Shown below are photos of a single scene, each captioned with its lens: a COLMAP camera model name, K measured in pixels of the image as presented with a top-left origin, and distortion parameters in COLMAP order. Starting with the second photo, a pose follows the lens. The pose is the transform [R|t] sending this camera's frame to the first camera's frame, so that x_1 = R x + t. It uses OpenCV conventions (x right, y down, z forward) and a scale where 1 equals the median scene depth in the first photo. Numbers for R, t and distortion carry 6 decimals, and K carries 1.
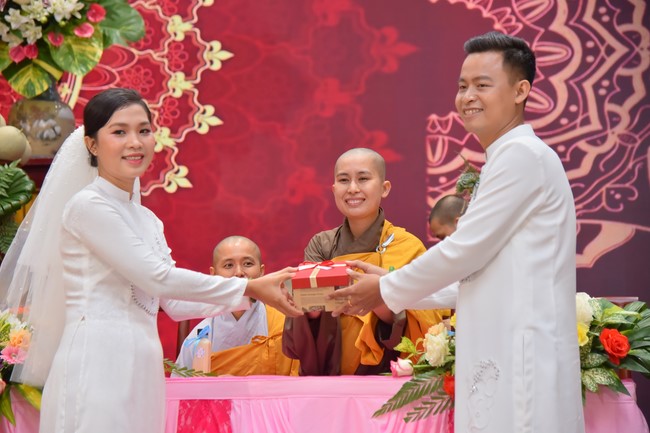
lens RADIAL K [[1534.1, 0, 324.7], [0, 1534.1, 206.9], [0, 0, 1]] dist [0.734636, 0.000000]
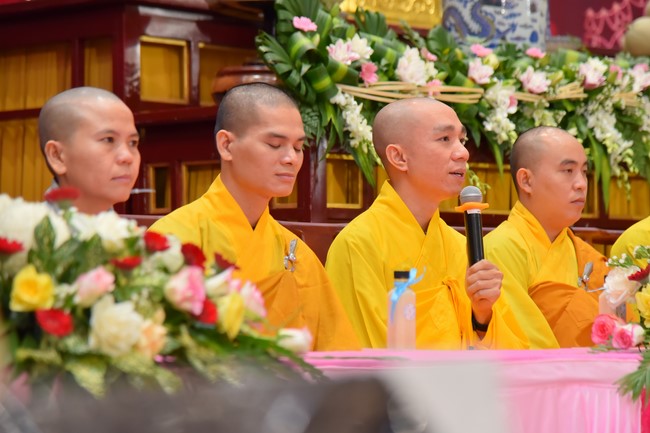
lens RADIAL K [[2261.6, 0, 325.3], [0, 2261.6, 215.5], [0, 0, 1]] dist [0.811916, 0.000000]
pose [[0.588410, 0.033094, 0.807885, -1.068226], [-0.104802, 0.993855, 0.035619, 0.024892], [-0.801742, -0.105626, 0.588263, 0.348761]]
